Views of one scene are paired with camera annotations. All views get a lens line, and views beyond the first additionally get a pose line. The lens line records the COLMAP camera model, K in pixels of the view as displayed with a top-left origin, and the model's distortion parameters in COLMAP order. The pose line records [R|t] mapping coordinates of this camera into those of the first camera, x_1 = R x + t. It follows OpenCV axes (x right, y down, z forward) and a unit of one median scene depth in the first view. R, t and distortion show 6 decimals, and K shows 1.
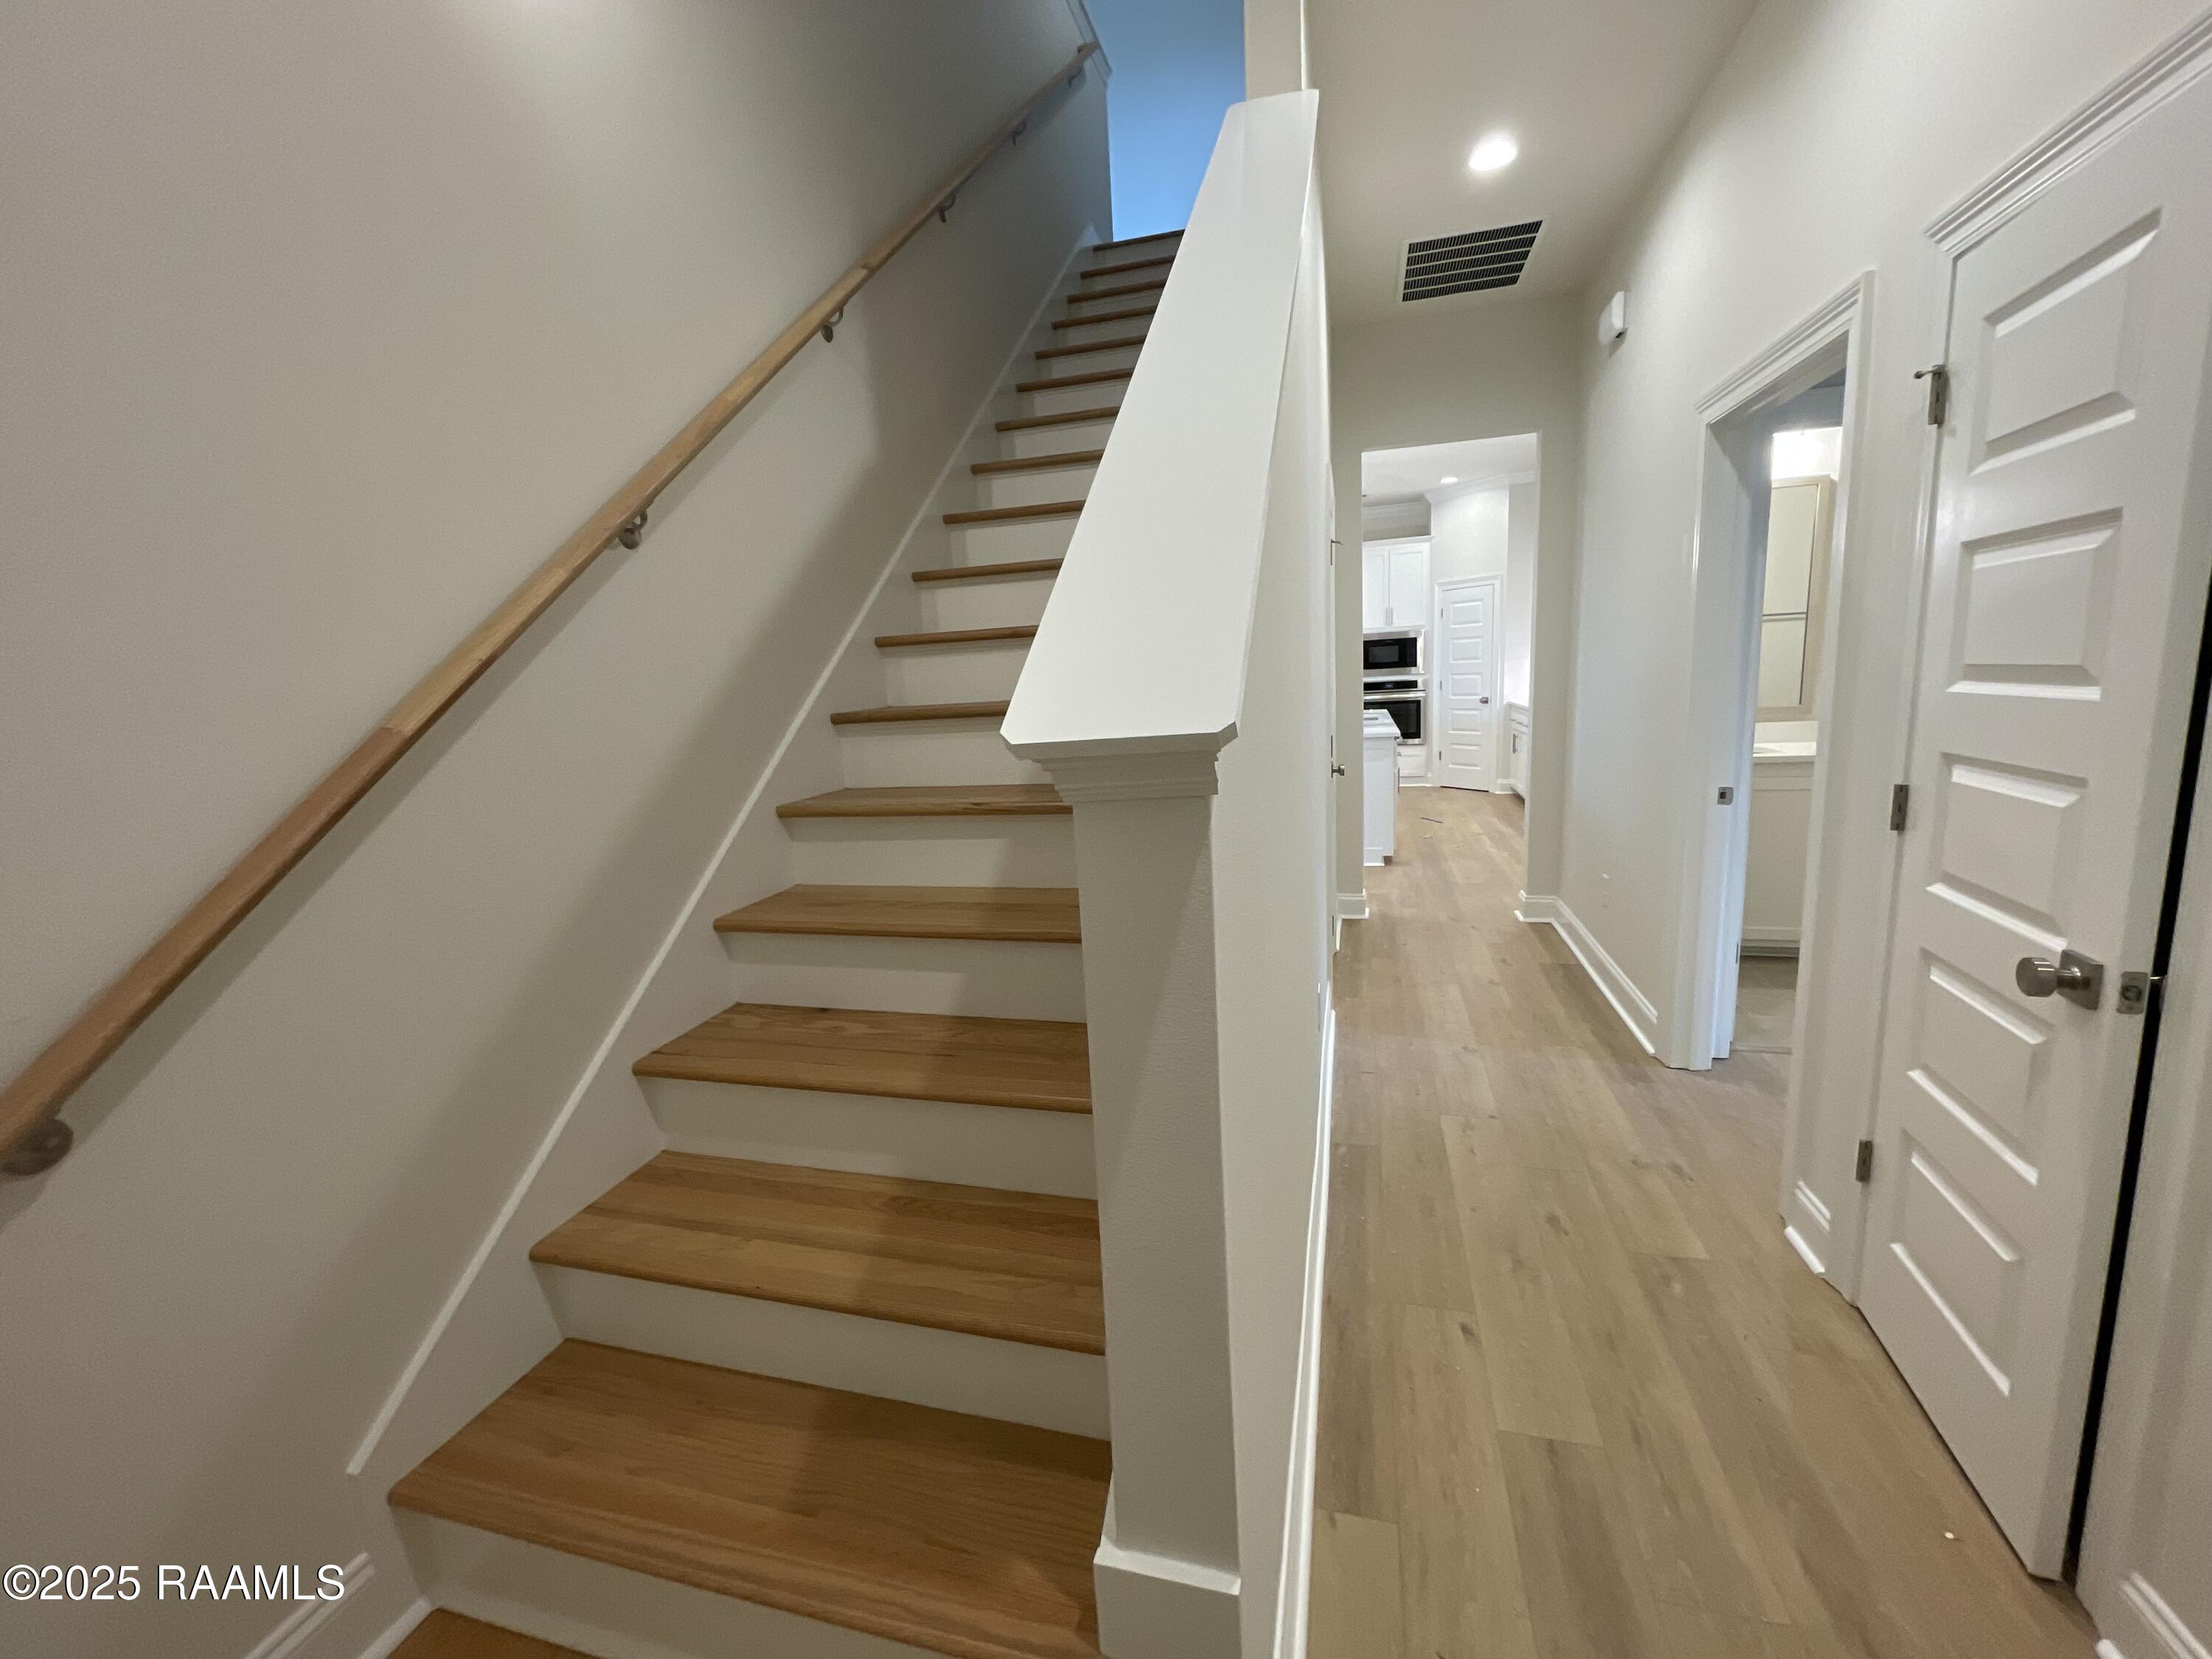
lens RADIAL K [[899.8, 0, 1108.8], [0, 899.8, 826.4], [0, 0, 1]] dist [-0.000179, 0.000189]
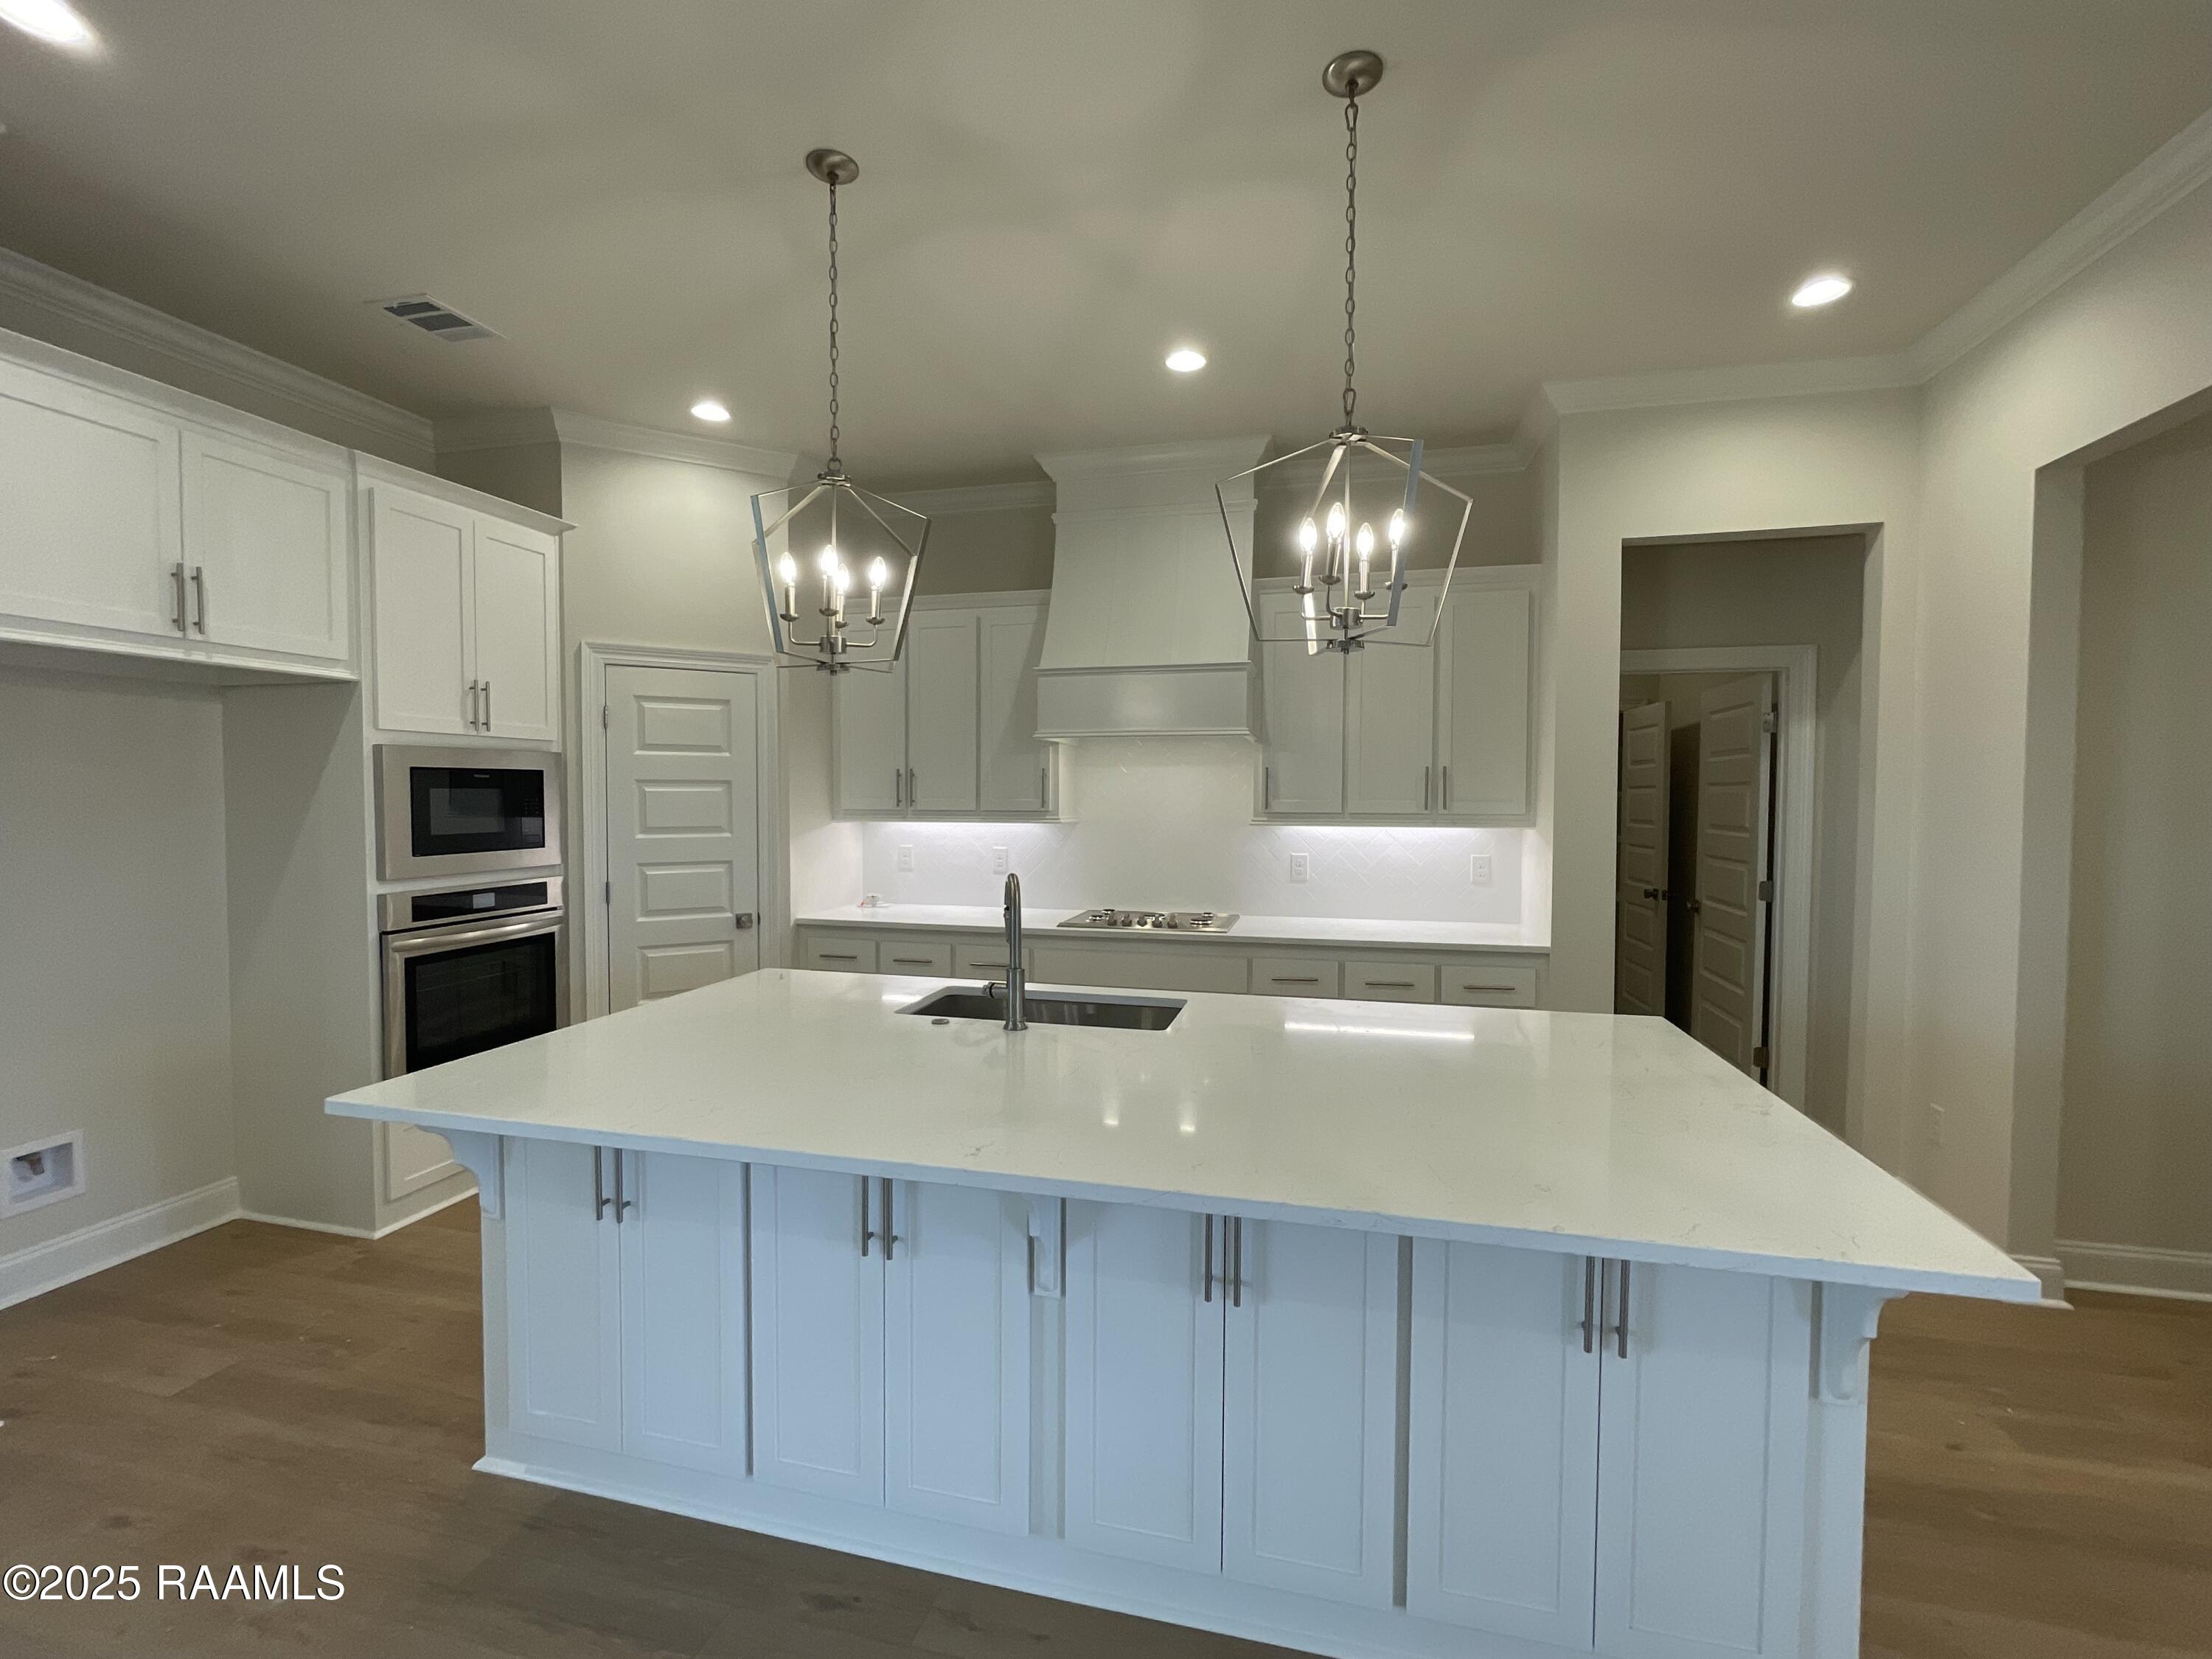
lens RADIAL K [[954.8, 0, 1099.8], [0, 954.8, 826.2], [0, 0, 1]] dist [-0.001154, 0.000065]
pose [[-0.026224, 0.016235, 0.999524, -0.062618], [0.167692, 0.985771, -0.011612, -0.142465], [-0.985491, 0.167307, -0.028573, 0.780612]]
